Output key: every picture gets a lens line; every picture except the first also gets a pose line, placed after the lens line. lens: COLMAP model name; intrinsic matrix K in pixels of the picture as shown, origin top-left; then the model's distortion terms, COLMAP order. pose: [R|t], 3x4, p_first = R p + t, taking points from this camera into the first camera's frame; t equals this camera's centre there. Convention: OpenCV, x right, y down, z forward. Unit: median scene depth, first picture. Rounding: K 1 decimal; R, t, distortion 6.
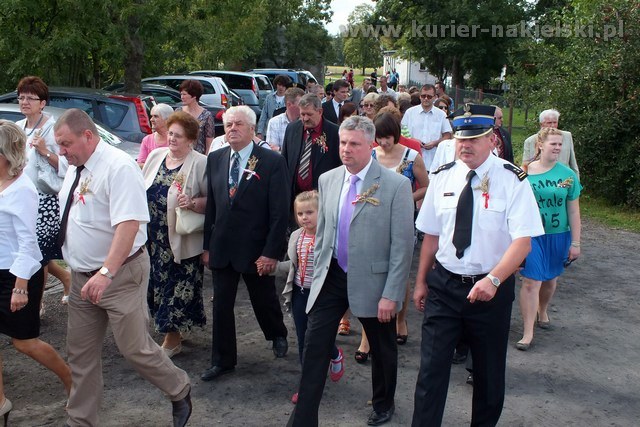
lens RADIAL K [[866.2, 0, 320.0], [0, 866.2, 213.5], [0, 0, 1]] dist [-0.297833, 1.051389]
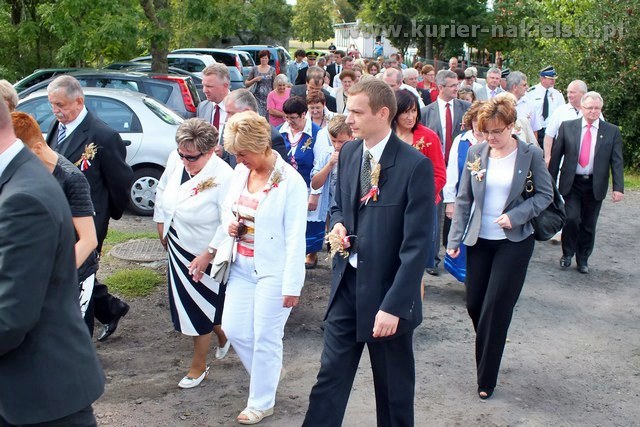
lens RADIAL K [[866.2, 0, 320.0], [0, 866.2, 213.5], [0, 0, 1]] dist [-0.297833, 1.051389]
pose [[0.997668, -0.031830, 0.060373, -0.041283], [0.029954, 0.999048, 0.031719, 0.000643], [-0.061325, -0.029837, 0.997672, -0.021960]]
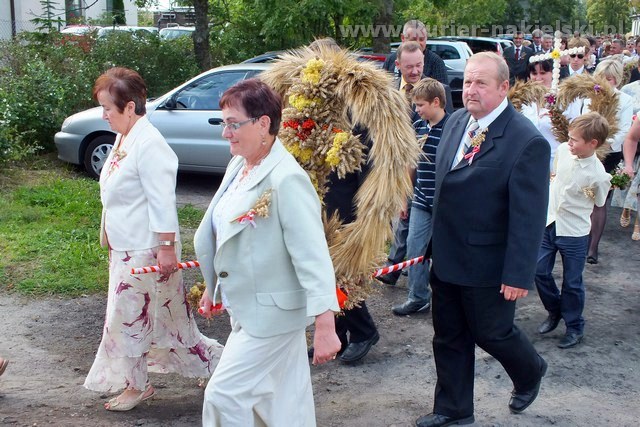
lens RADIAL K [[866.2, 0, 320.0], [0, 866.2, 213.5], [0, 0, 1]] dist [-0.297833, 1.051389]
pose [[0.963650, 0.026649, -0.265834, -0.009985], [-0.017673, 0.999192, 0.036103, 0.002370], [0.266581, -0.030093, 0.963343, 0.016363]]
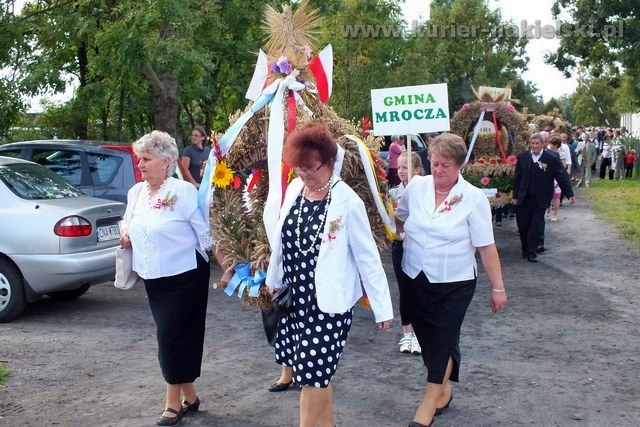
lens RADIAL K [[1041.9, 0, 320.0], [0, 1041.9, 213.5], [0, 0, 1]] dist [-0.338706, 1.869275]
pose [[0.973101, -0.032528, -0.228073, 0.062087], [0.009923, 0.994982, -0.099565, 0.008566], [0.230167, 0.094624, 0.968540, 0.043784]]
